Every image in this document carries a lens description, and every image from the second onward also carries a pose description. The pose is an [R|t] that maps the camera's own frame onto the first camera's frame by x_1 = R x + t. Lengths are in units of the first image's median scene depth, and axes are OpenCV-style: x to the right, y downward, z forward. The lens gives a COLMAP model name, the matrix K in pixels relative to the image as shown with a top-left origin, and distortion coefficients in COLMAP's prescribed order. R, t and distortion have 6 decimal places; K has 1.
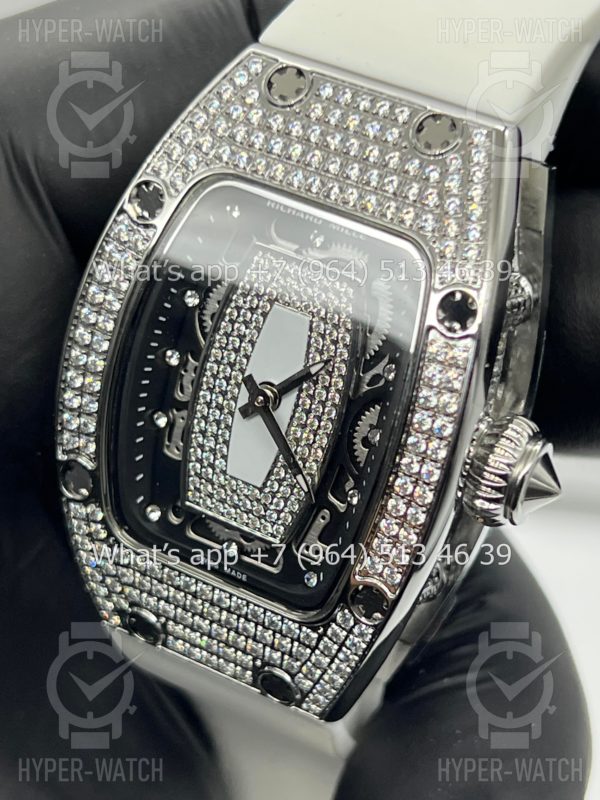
lens RADIAL K [[1842.3, 0, 295.0], [0, 1842.3, 419.7], [0, 0, 1]] dist [0.206240, 0.000000]
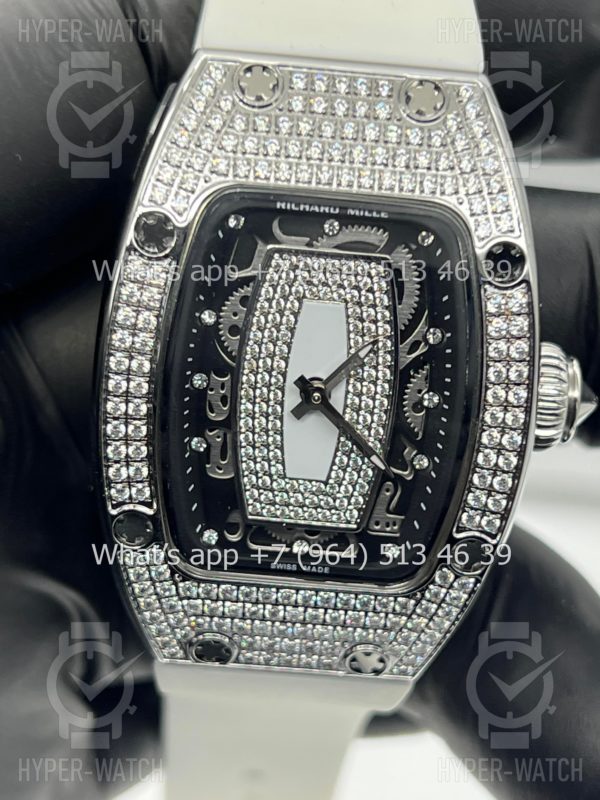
lens RADIAL K [[1842.3, 0, 300.0], [0, 1842.3, 399.1], [0, 0, 1]] dist [0.206240, 0.000000]
pose [[0.883231, -0.281457, 0.375081, -0.397159], [0.259403, 0.959573, 0.109219, -0.119562], [-0.390658, 0.000831, 0.920535, 0.079026]]
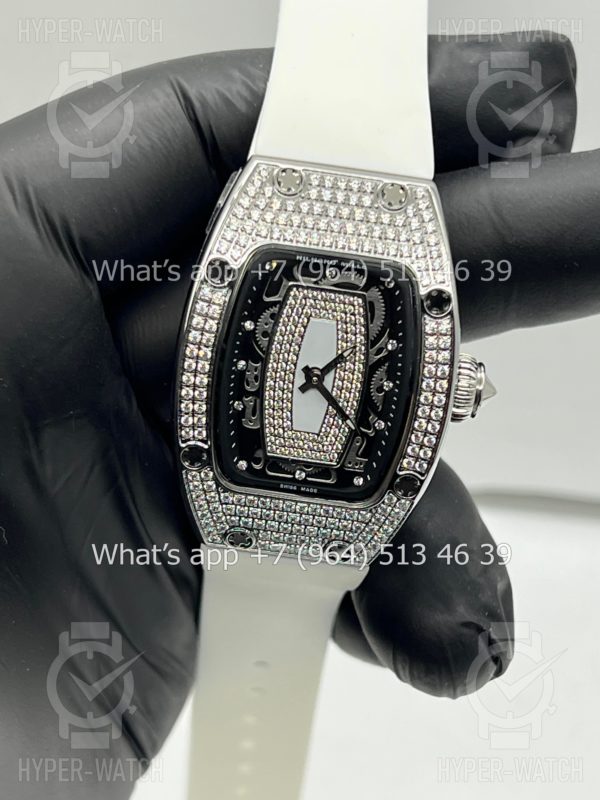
lens RADIAL K [[1842.3, 0, 297.3], [0, 1842.3, 400.1], [0, 0, 1]] dist [0.206240, 0.000000]
pose [[0.902856, -0.236651, 0.358954, -0.594684], [0.206355, 0.970954, 0.121100, -0.185373], [-0.377186, -0.035264, 0.925466, -0.450461]]
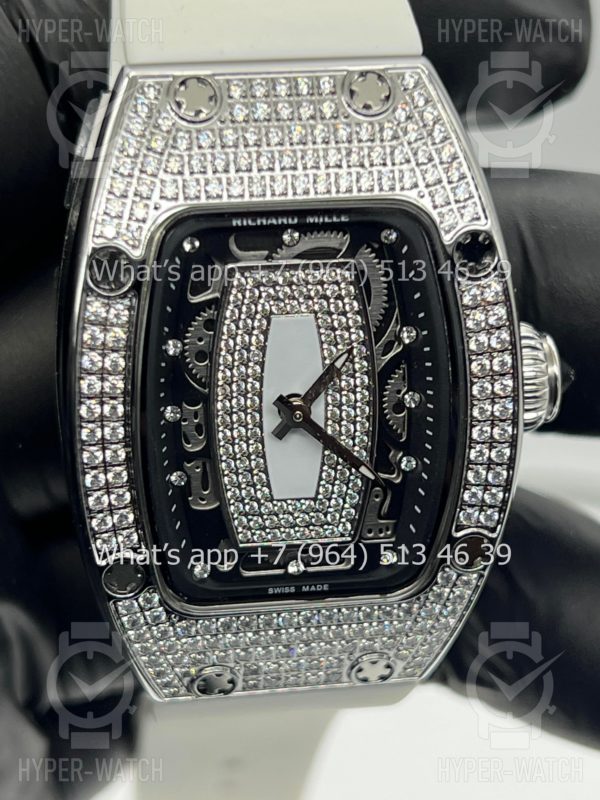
lens RADIAL K [[1842.3, 0, 299.8], [0, 1842.3, 397.0], [0, 0, 1]] dist [0.206240, 0.000000]
pose [[0.797265, -0.417314, 0.436140, -0.426583], [0.370916, 0.908717, 0.191457, -0.199656], [-0.476225, 0.009129, 0.879276, 0.151889]]
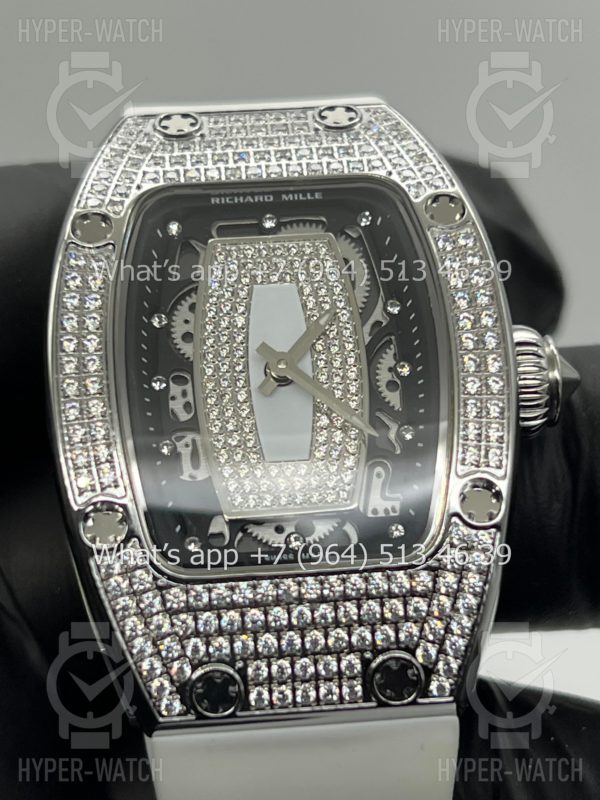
lens RADIAL K [[1842.3, 0, 296.4], [0, 1842.3, 398.1], [0, 0, 1]] dist [0.206240, 0.000000]
pose [[0.836206, -0.137207, 0.530975, -0.509426], [0.417875, 0.786430, -0.454873, 0.429619], [-0.355163, 0.602248, 0.714952, 0.327069]]
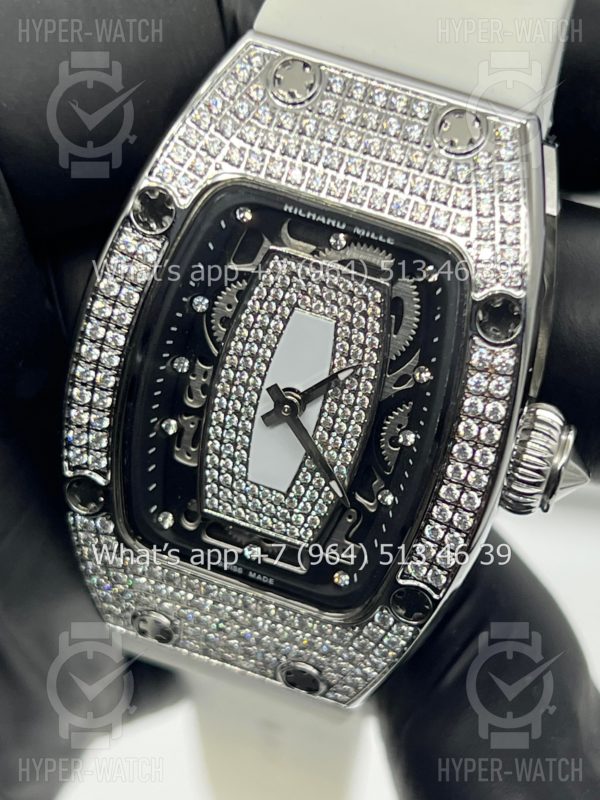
lens RADIAL K [[1842.3, 0, 306.4], [0, 1842.3, 404.5], [0, 0, 1]] dist [0.206240, 0.000000]
pose [[0.979028, -0.083571, 0.185793, -0.186517], [0.058842, 0.989118, 0.134847, -0.141344], [-0.195041, -0.121086, 0.973292, 0.049943]]
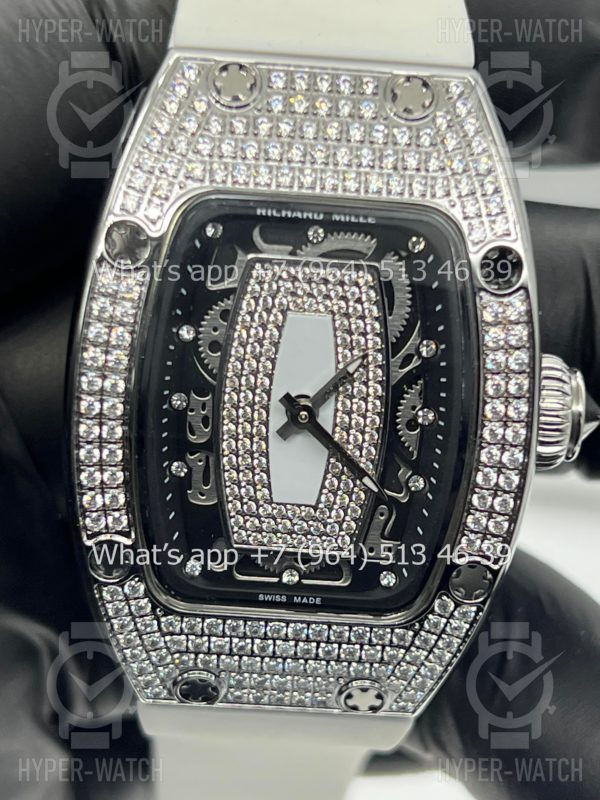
lens RADIAL K [[1842.3, 0, 300.7], [0, 1842.3, 401.2], [0, 0, 1]] dist [0.206240, 0.000000]
pose [[0.877952, -0.291314, 0.379917, -0.369280], [0.277828, 0.956289, 0.091232, -0.102242], [-0.389887, 0.025454, 0.920511, 0.133175]]
